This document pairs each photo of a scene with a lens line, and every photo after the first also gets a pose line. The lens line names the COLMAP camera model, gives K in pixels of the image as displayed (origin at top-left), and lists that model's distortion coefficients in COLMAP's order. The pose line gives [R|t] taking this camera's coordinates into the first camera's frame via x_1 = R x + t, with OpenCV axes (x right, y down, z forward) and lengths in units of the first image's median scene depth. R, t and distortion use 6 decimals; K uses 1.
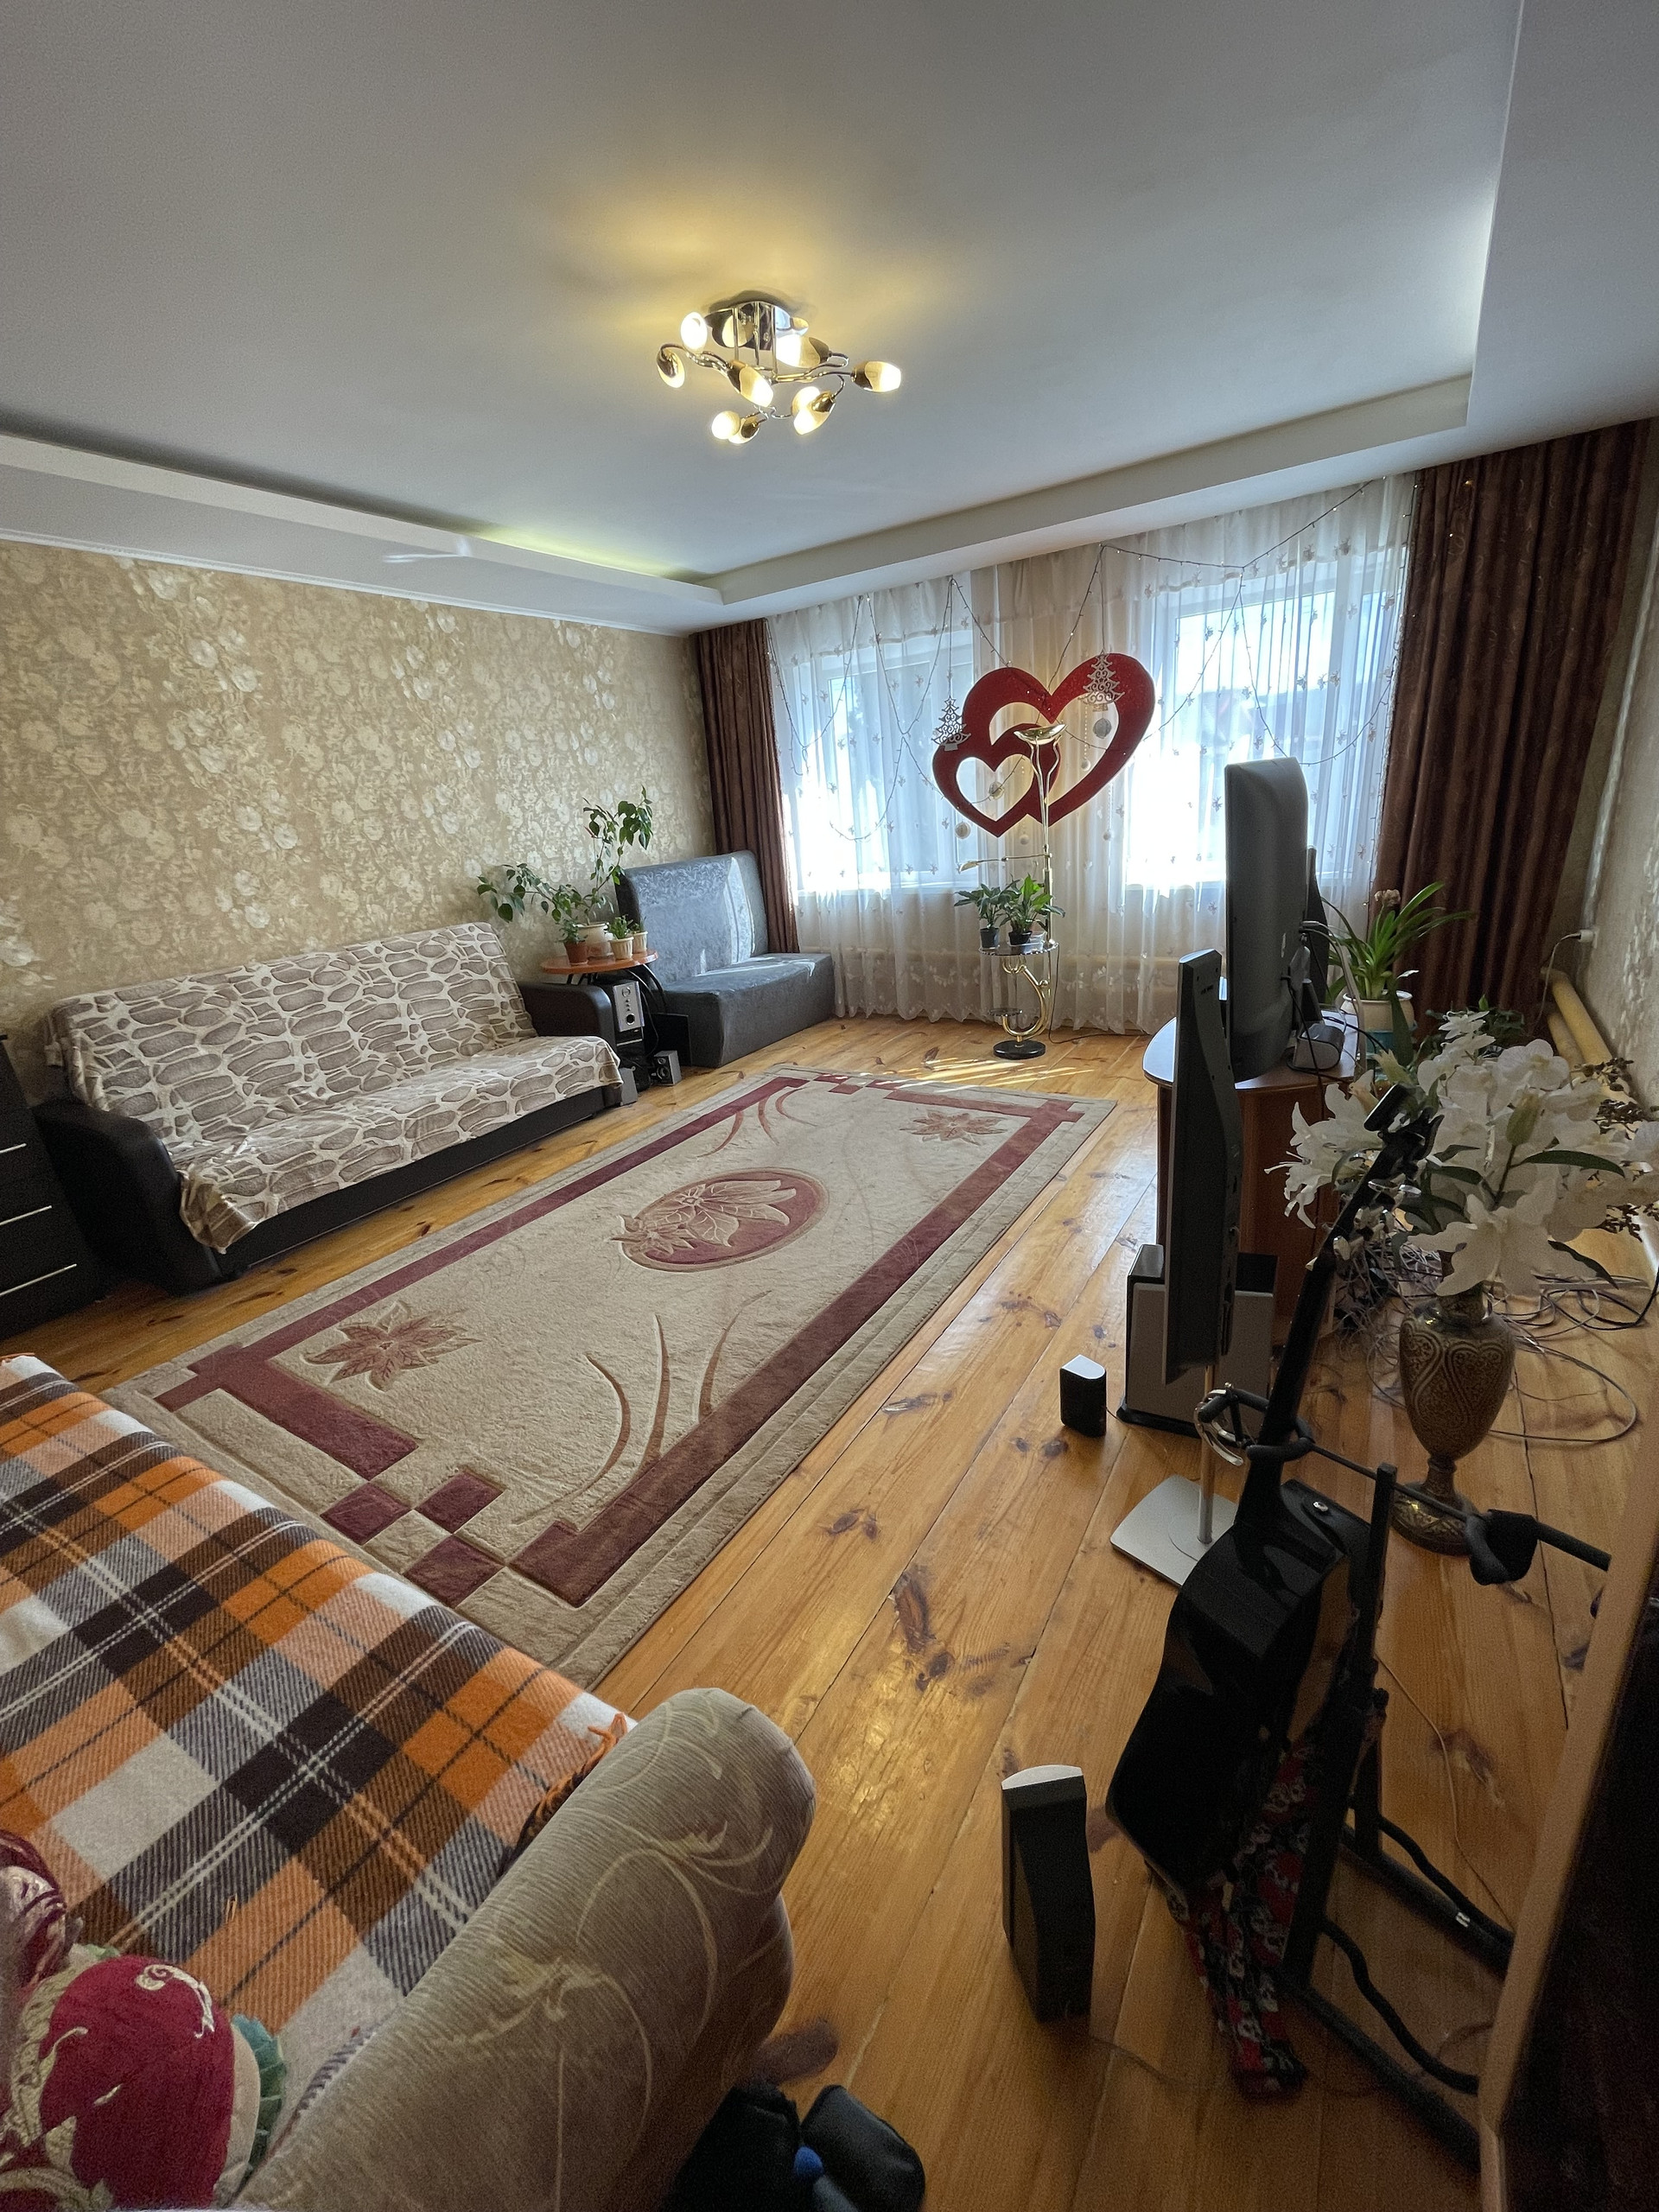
lens RADIAL K [[896.1, 0, 827.7], [0, 896.1, 1110.2], [0, 0, 1]] dist [-0.000555, 0.000202]
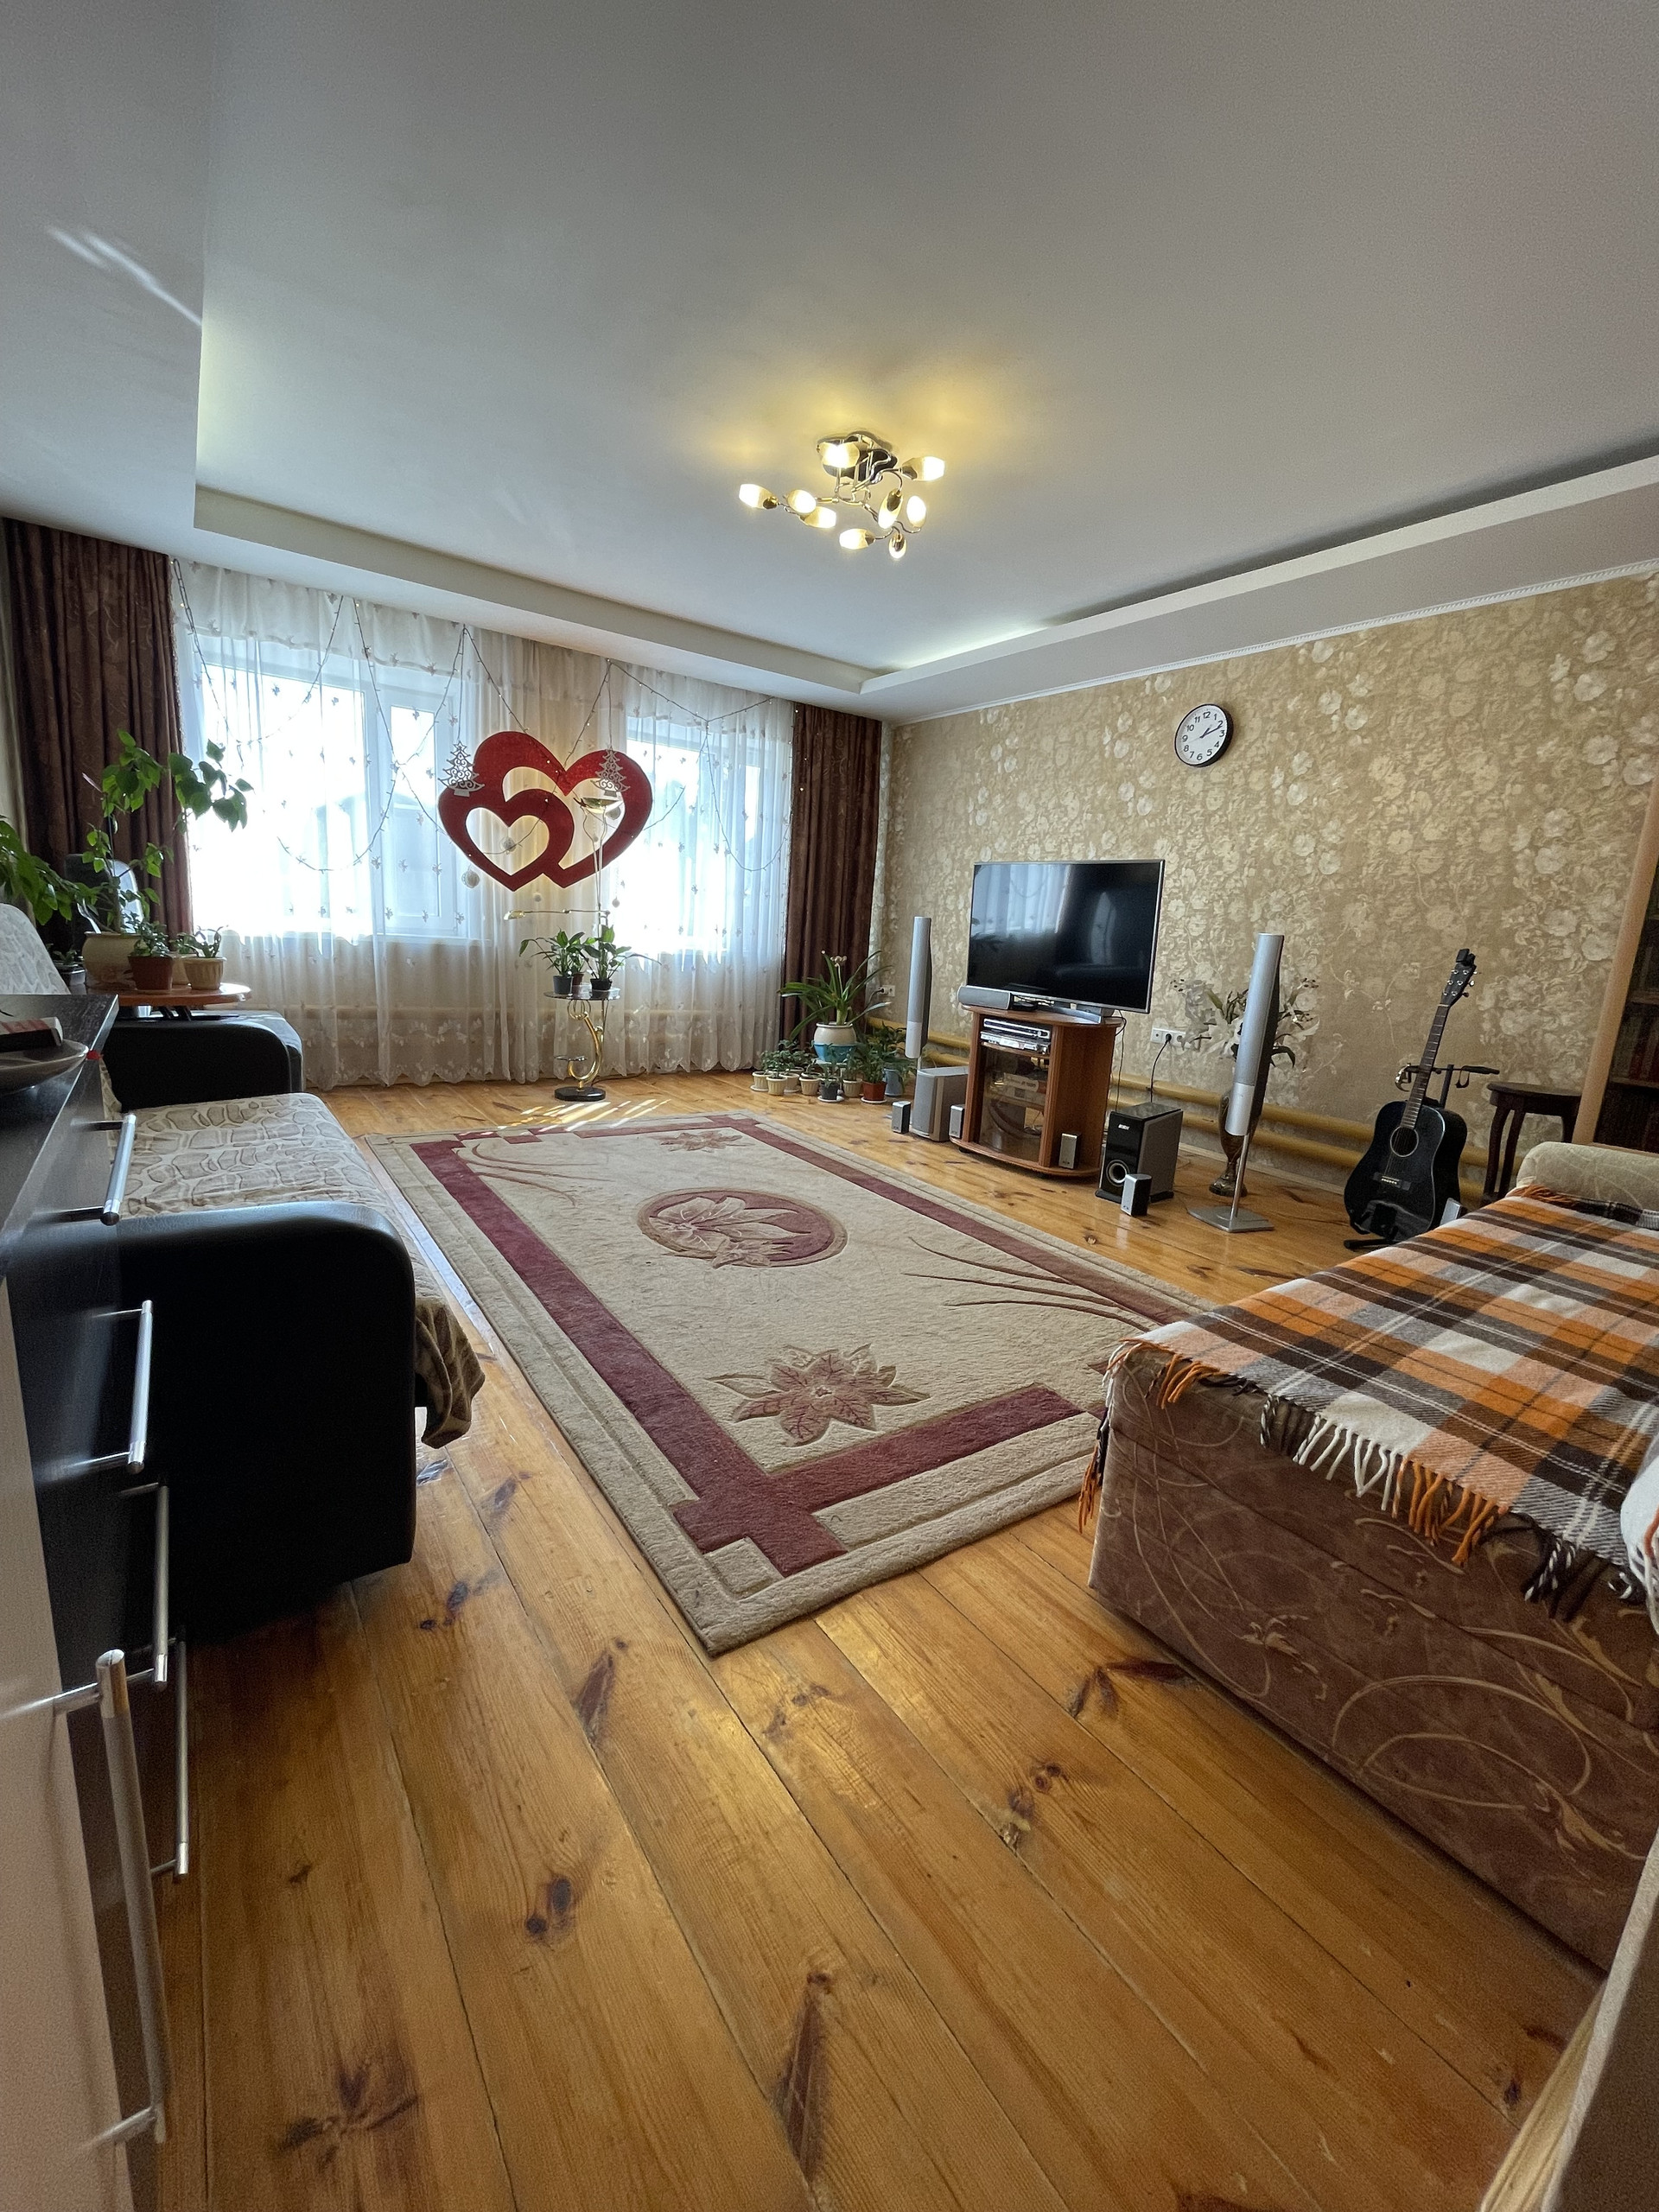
lens RADIAL K [[890.3, 0, 838.0], [0, 890.3, 1112.2], [0, 0, 1]] dist [-0.000062, 0.000021]
pose [[0.370837, -0.085826, 0.924723, -0.729222], [0.211147, 0.977436, 0.006043, 0.011299], [-0.904376, 0.193011, 0.380592, 0.392545]]
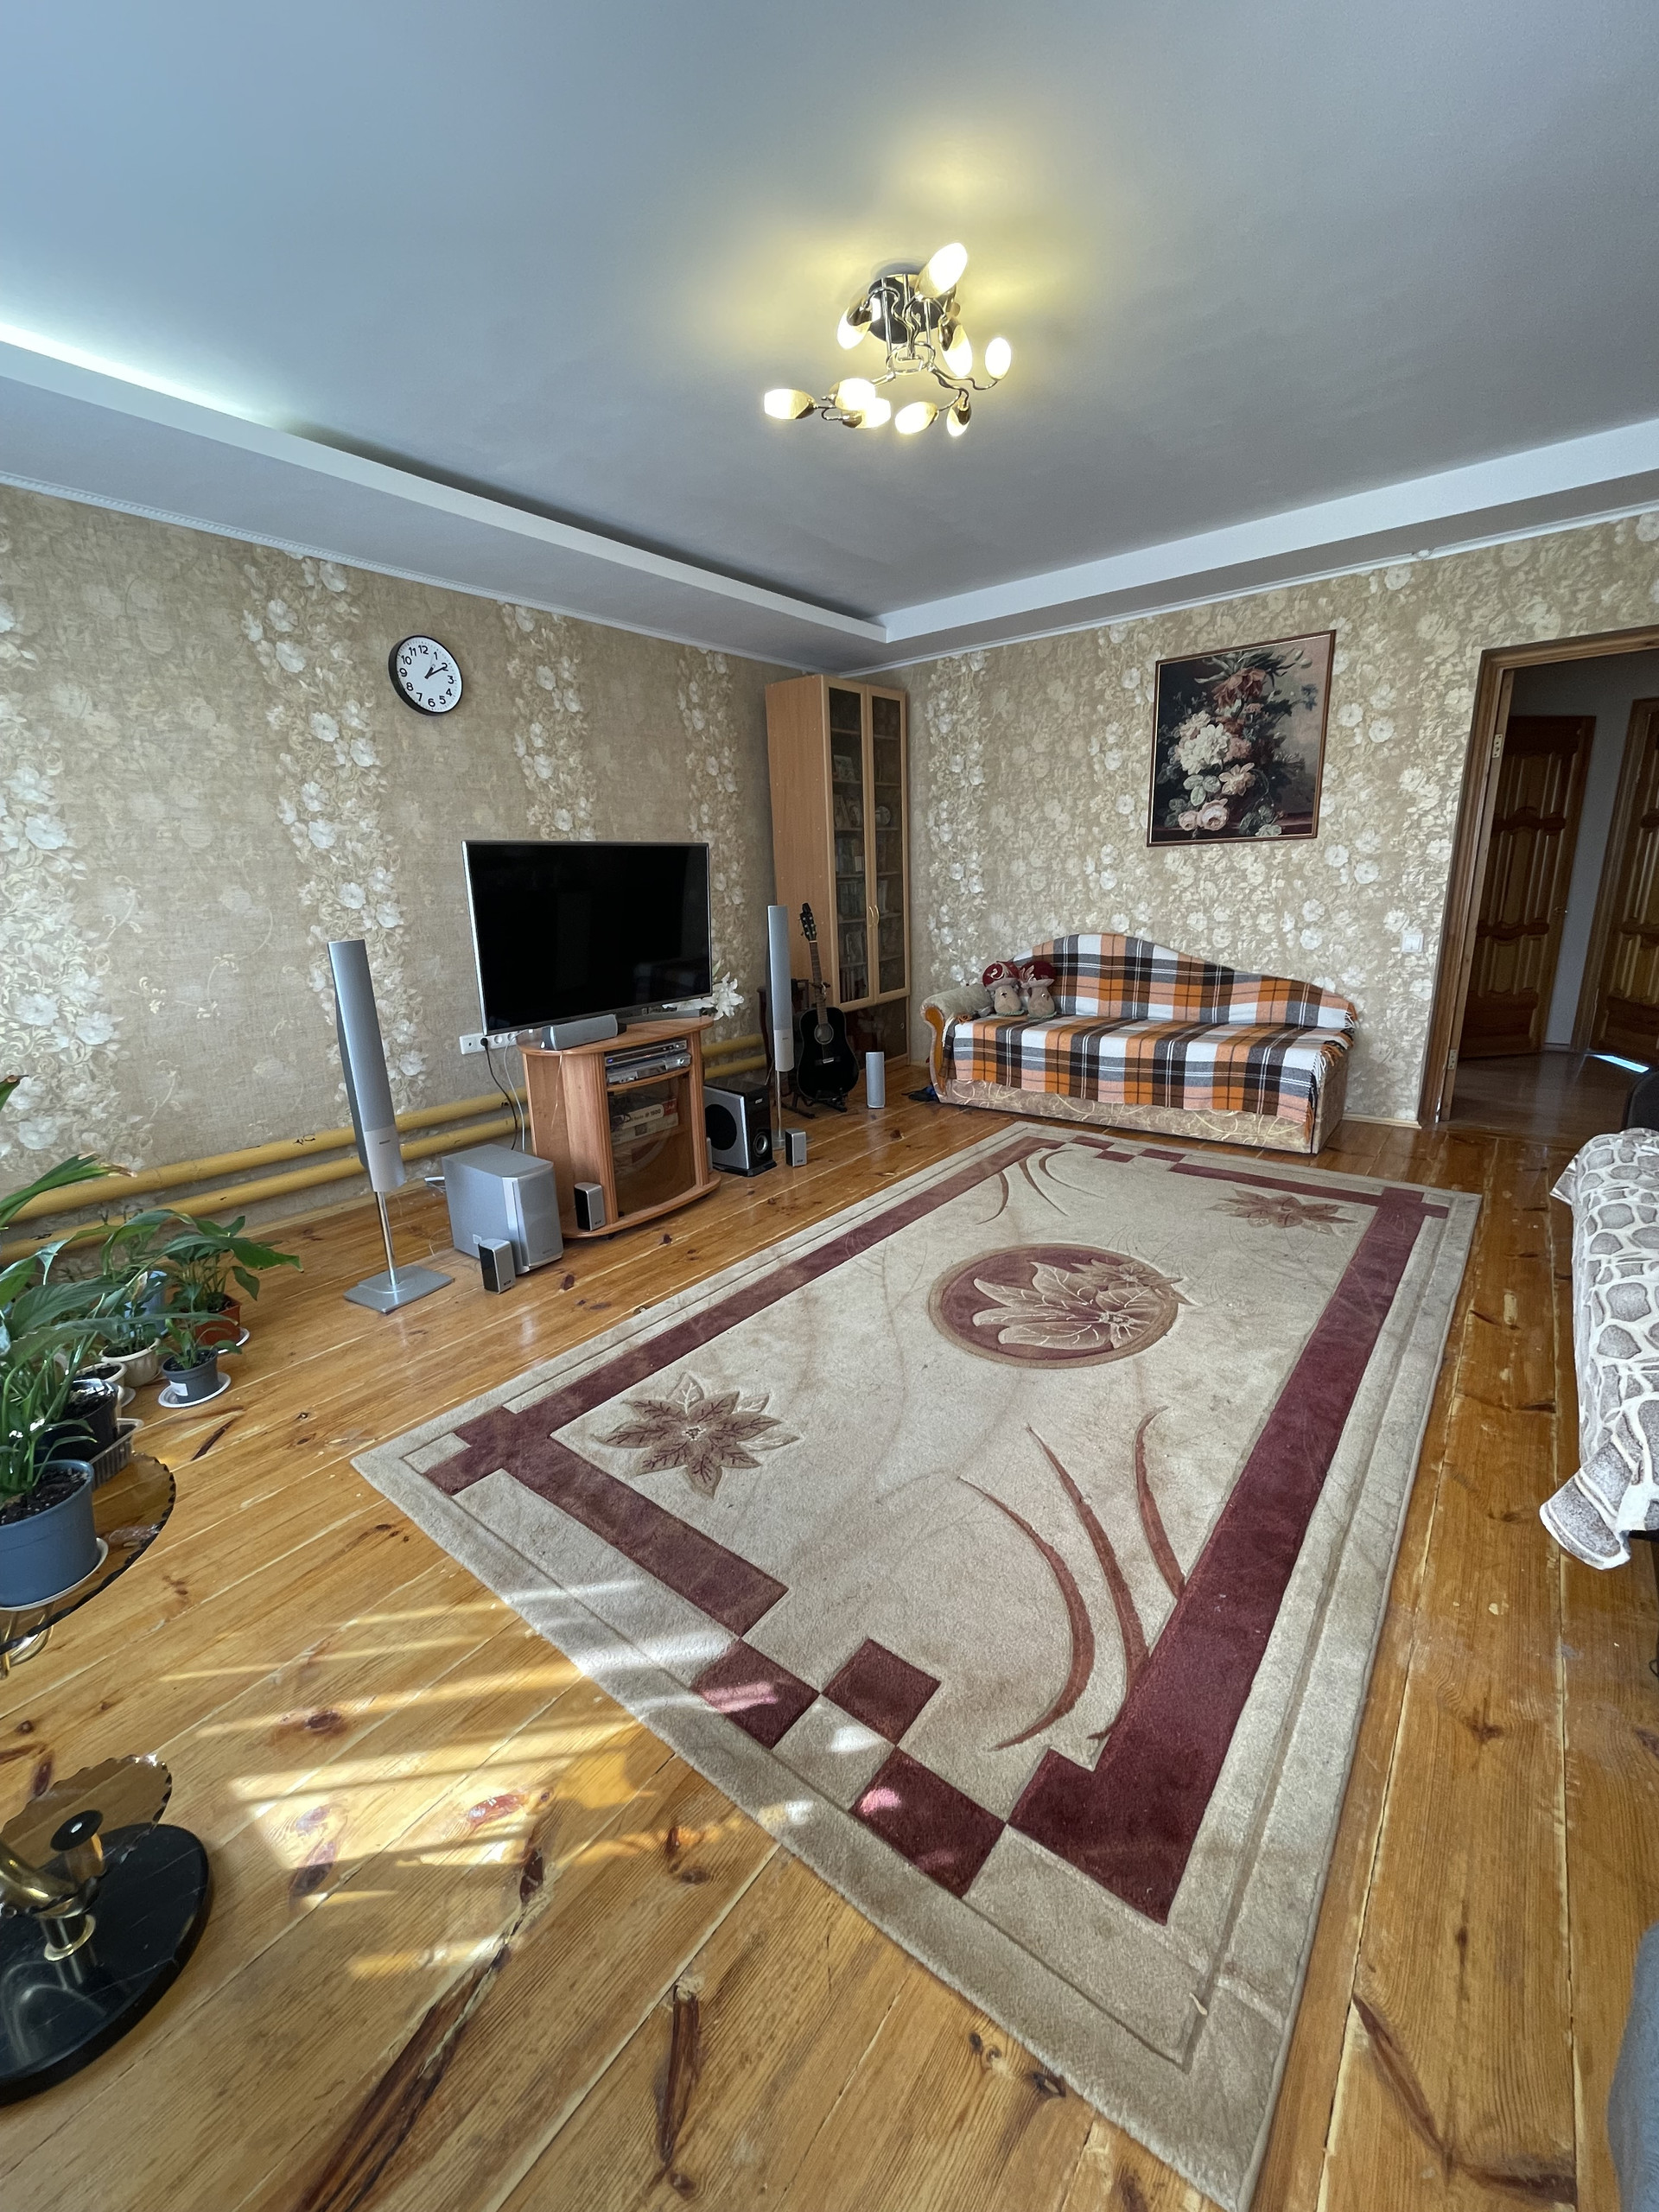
lens RADIAL K [[896.1, 0, 827.7], [0, 896.1, 1110.2], [0, 0, 1]] dist [-0.000555, 0.000202]
pose [[-0.987403, 0.092323, 0.128498, -0.021648], [0.148222, 0.823900, 0.547010, -0.386669], [-0.055368, 0.559165, -0.827205, 1.220273]]
